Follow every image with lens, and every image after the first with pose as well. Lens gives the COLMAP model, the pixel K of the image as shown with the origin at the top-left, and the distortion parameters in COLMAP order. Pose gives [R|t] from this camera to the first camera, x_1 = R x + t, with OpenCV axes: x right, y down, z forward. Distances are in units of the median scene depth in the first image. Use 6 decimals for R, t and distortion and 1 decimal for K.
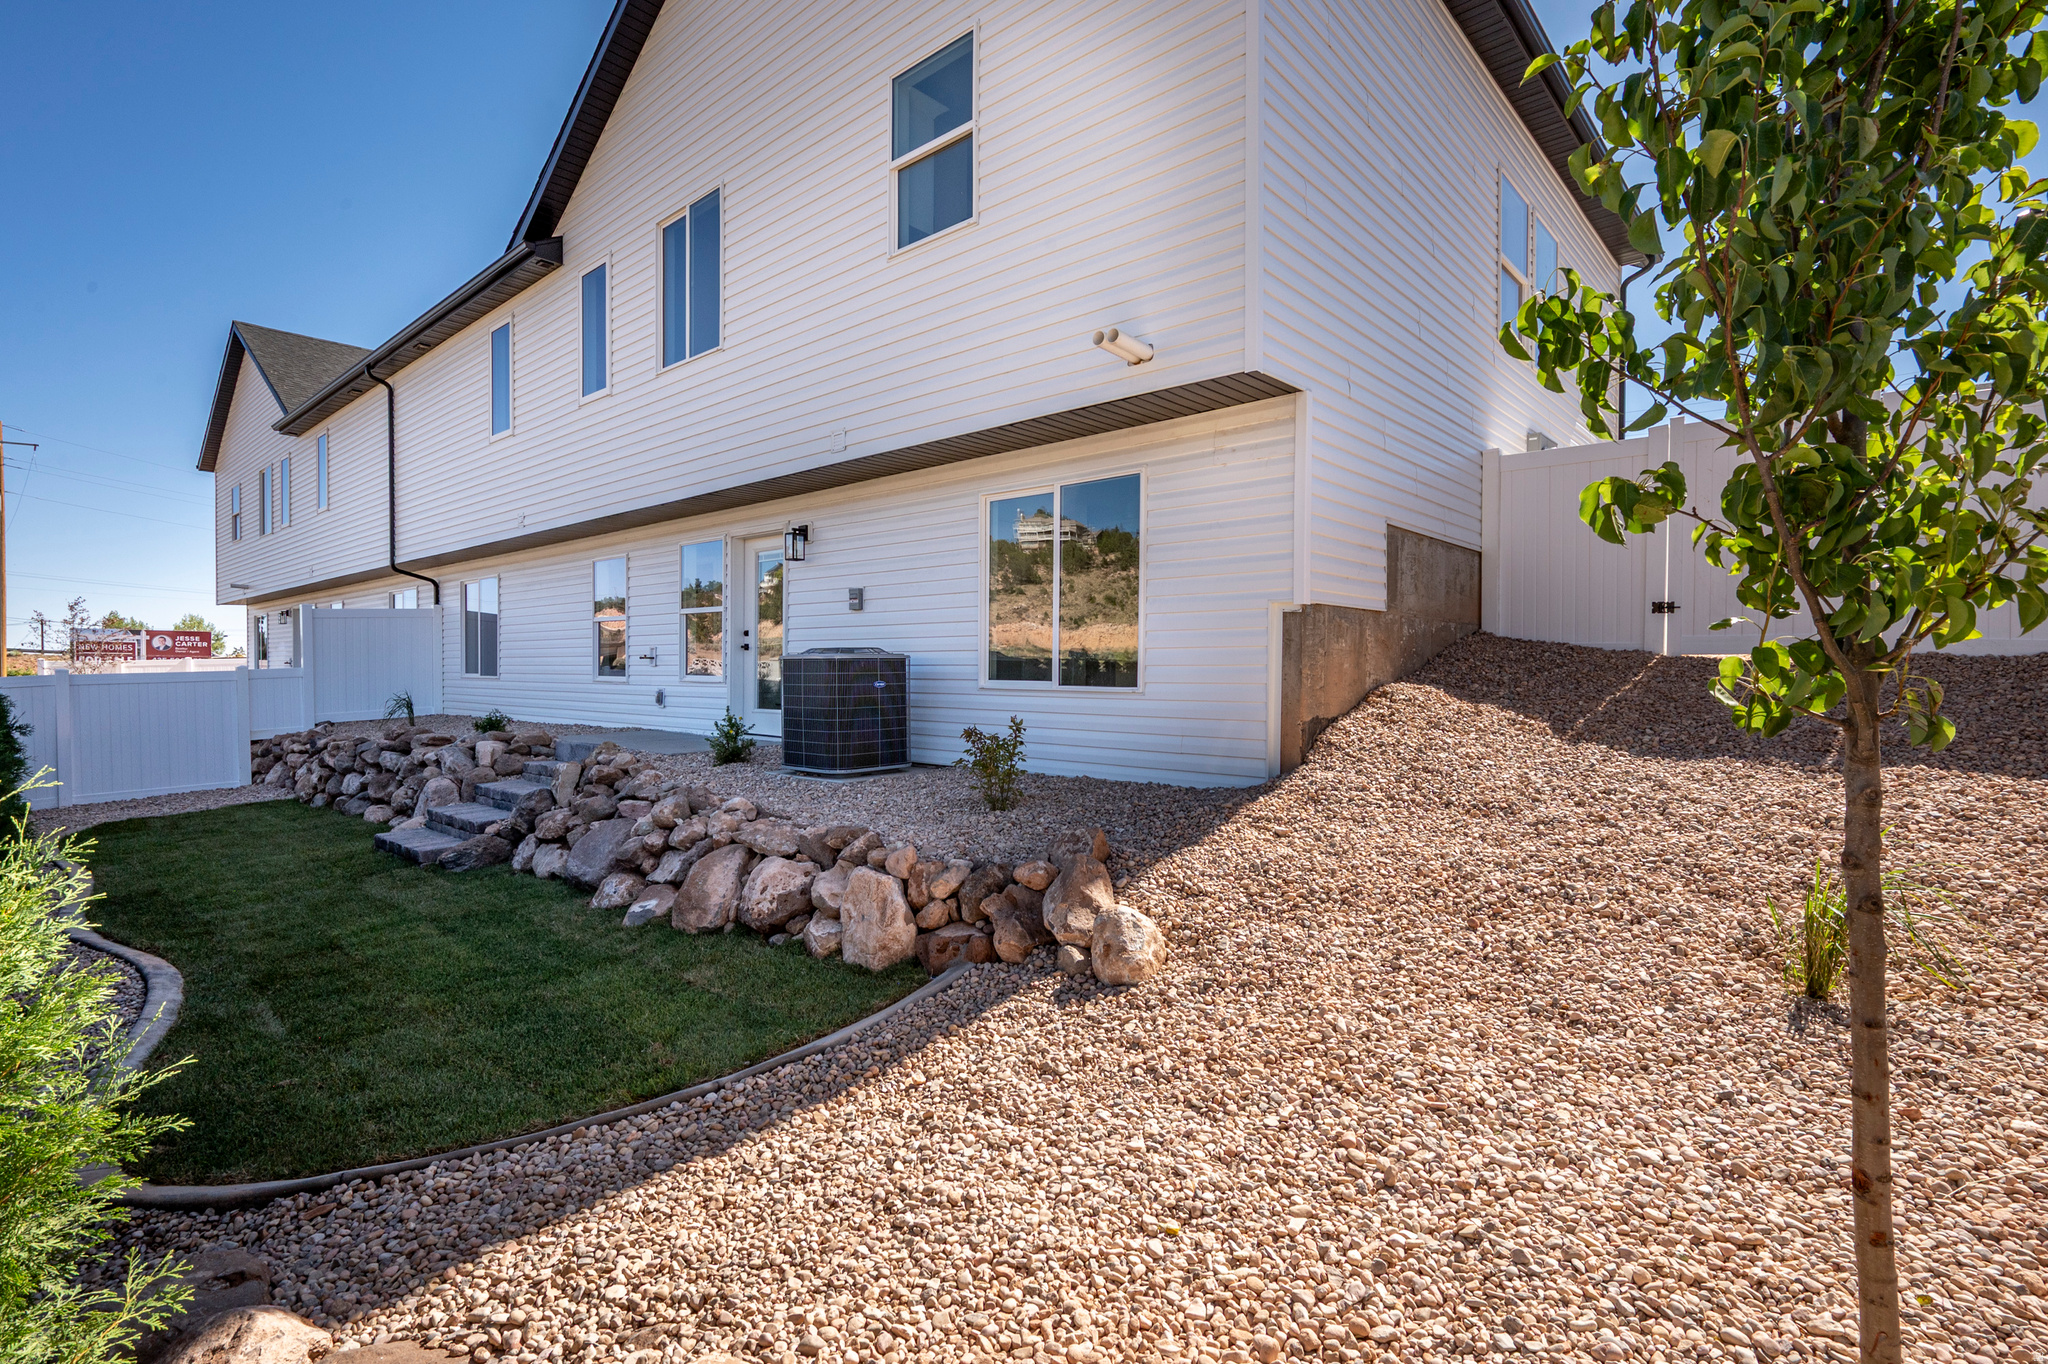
lens RADIAL K [[957.2, 0, 1024.0], [0, 957.2, 682.0], [0, 0, 1]] dist [0.000302, 0.000015]
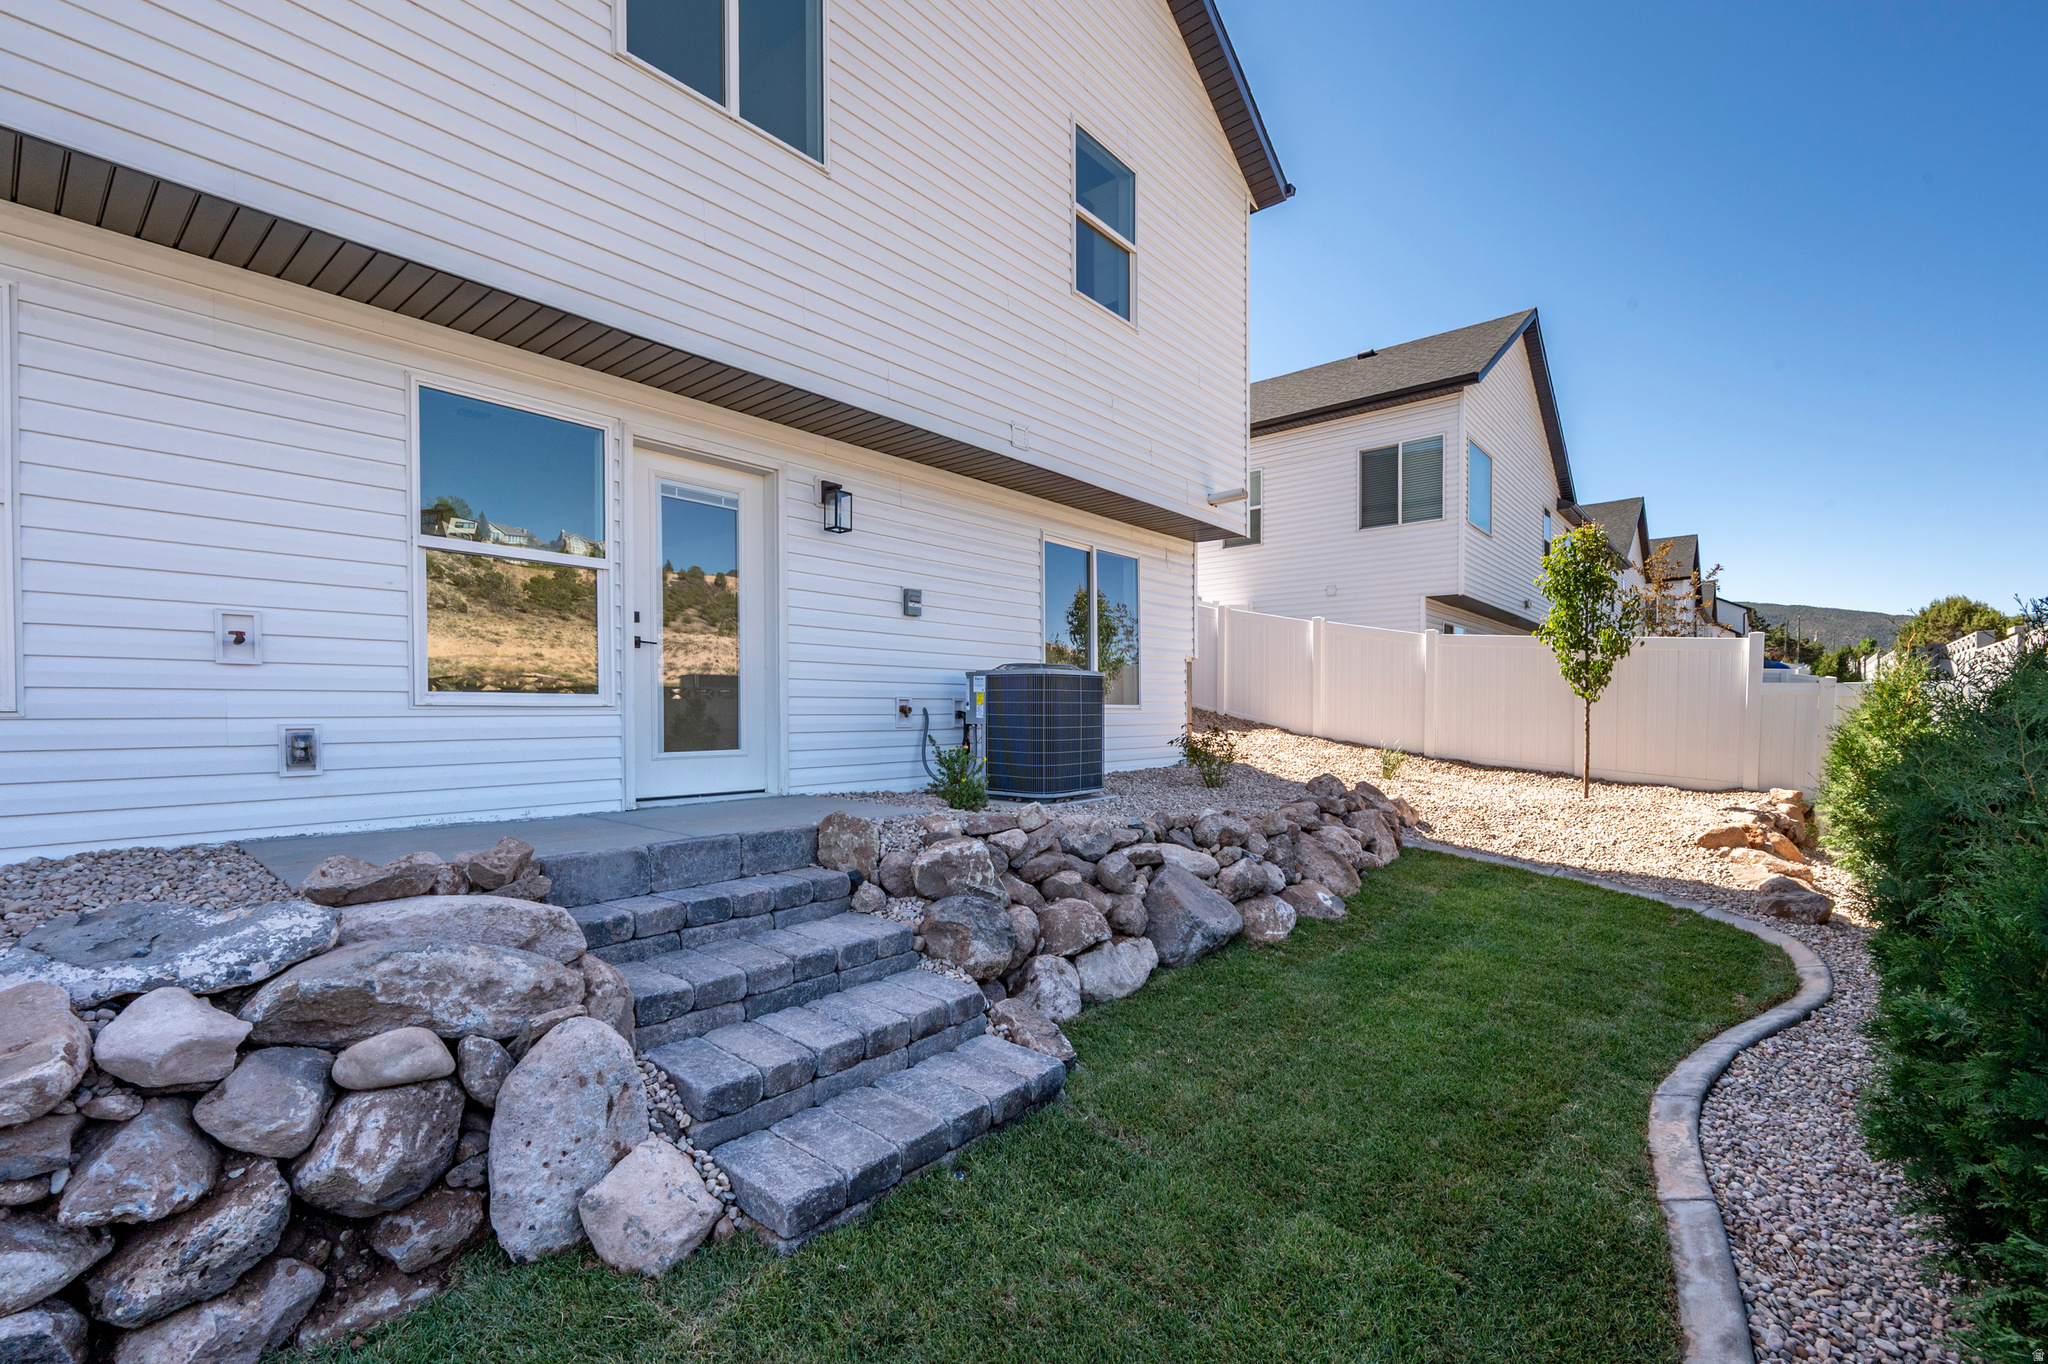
lens RADIAL K [[895.7, 0, 1026.0], [0, 895.7, 704.1], [0, 0, 1]] dist [0.000253, -0.000152]
pose [[-0.029920, 0.003602, 0.999546, -1.027798], [0.010062, 0.999944, -0.003302, 0.003925], [-0.999502, 0.009958, -0.029955, 1.014139]]
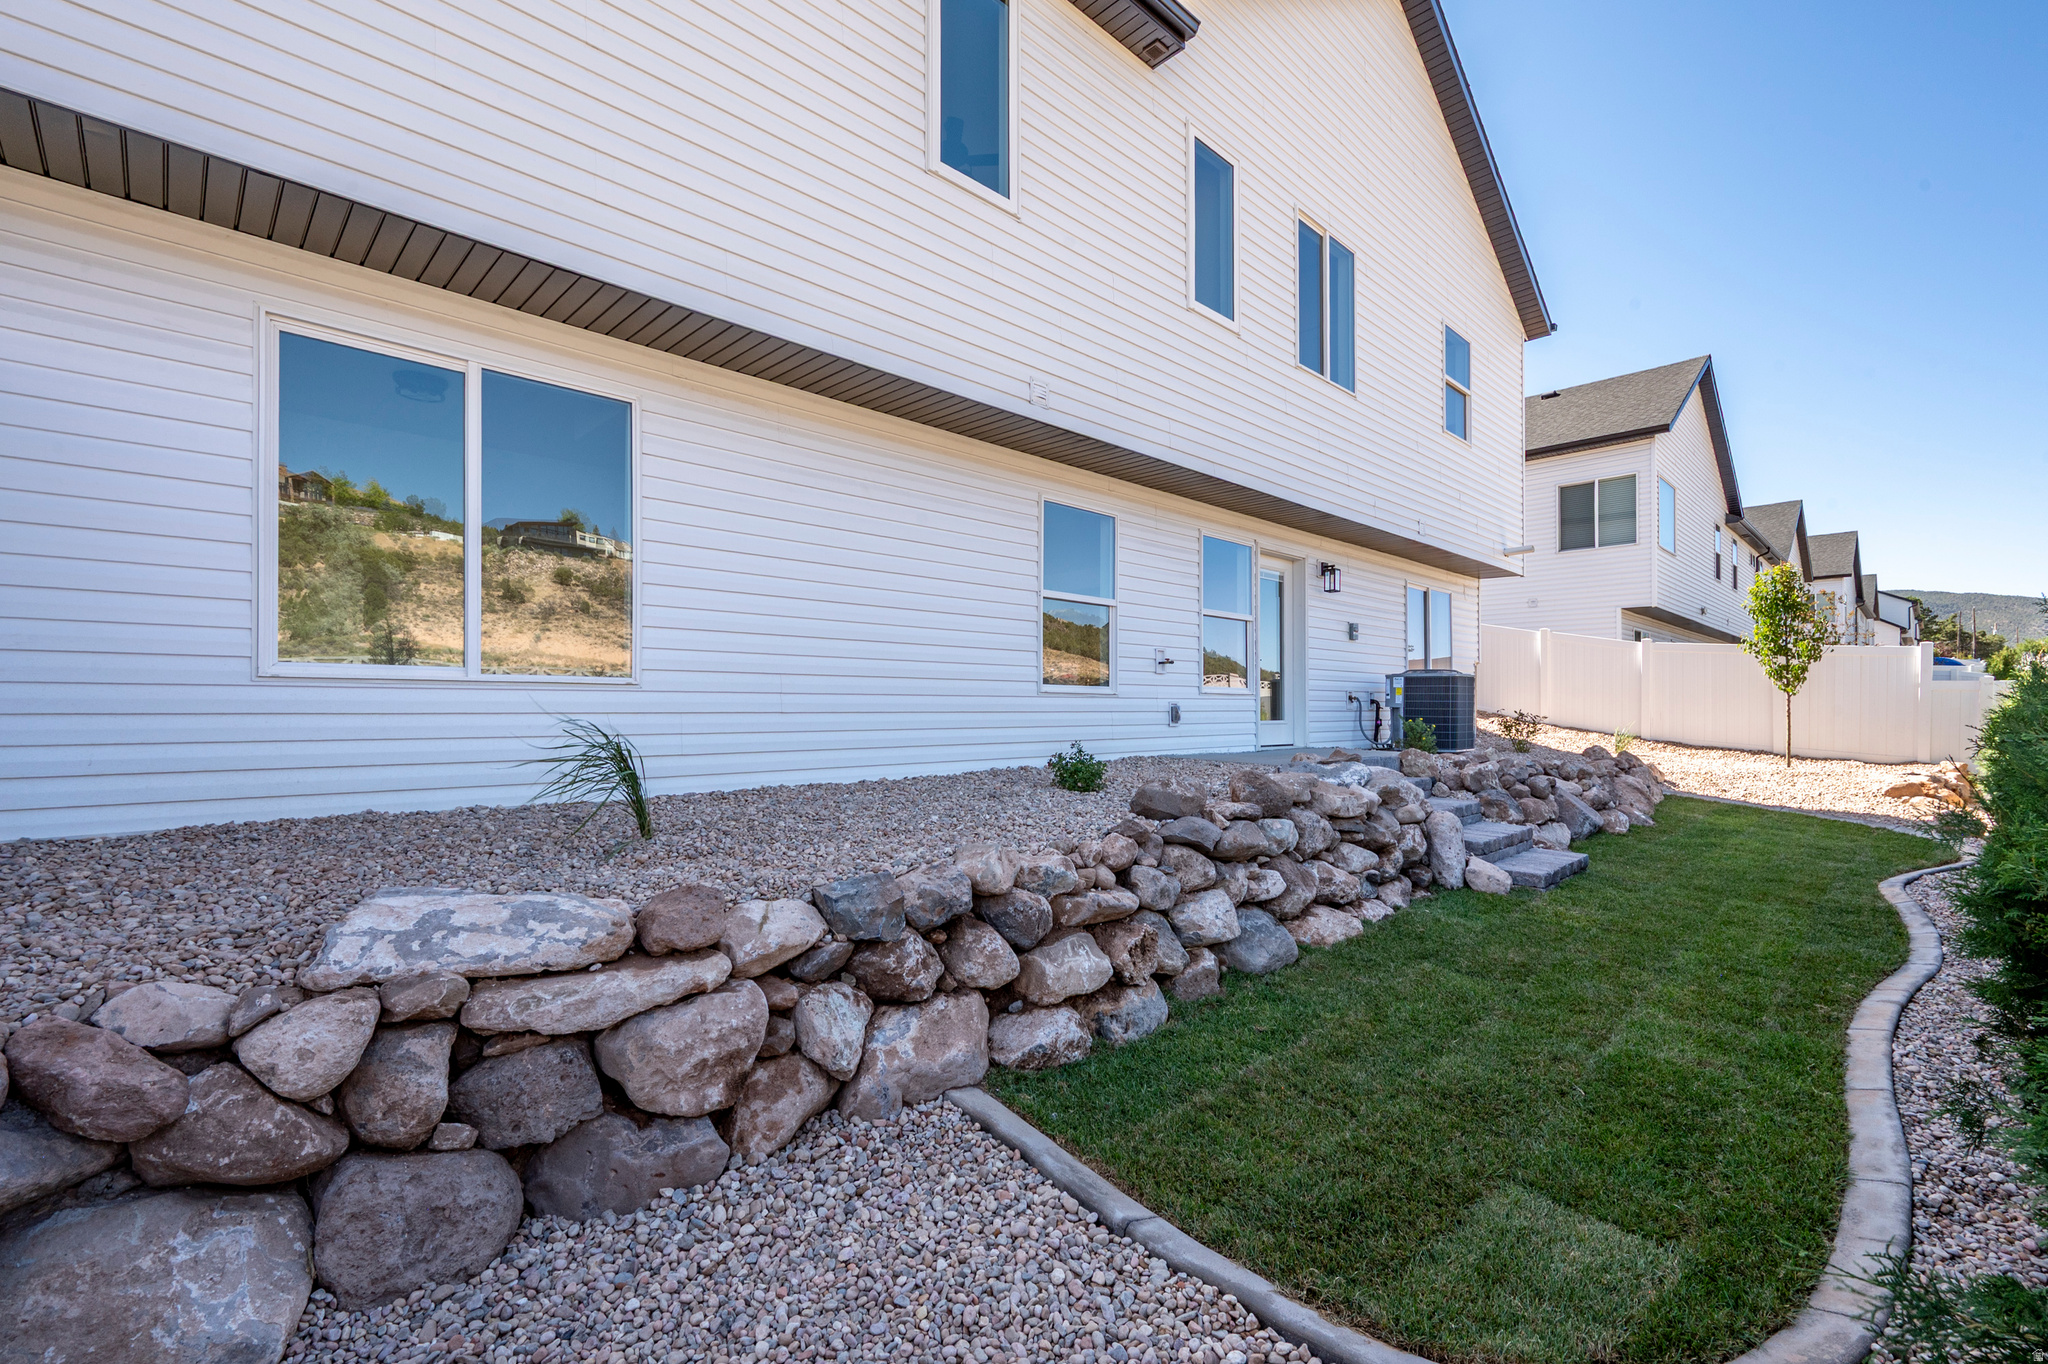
lens RADIAL K [[902.1, 0, 1024.0], [0, 902.1, 682.0], [0, 0, 1]] dist [0.000066, 0.000705]
pose [[0.070086, 0.024114, 0.997249, -1.575397], [0.007283, 0.999669, -0.024684, 0.011009], [-0.997514, 0.008993, 0.069887, 1.493922]]
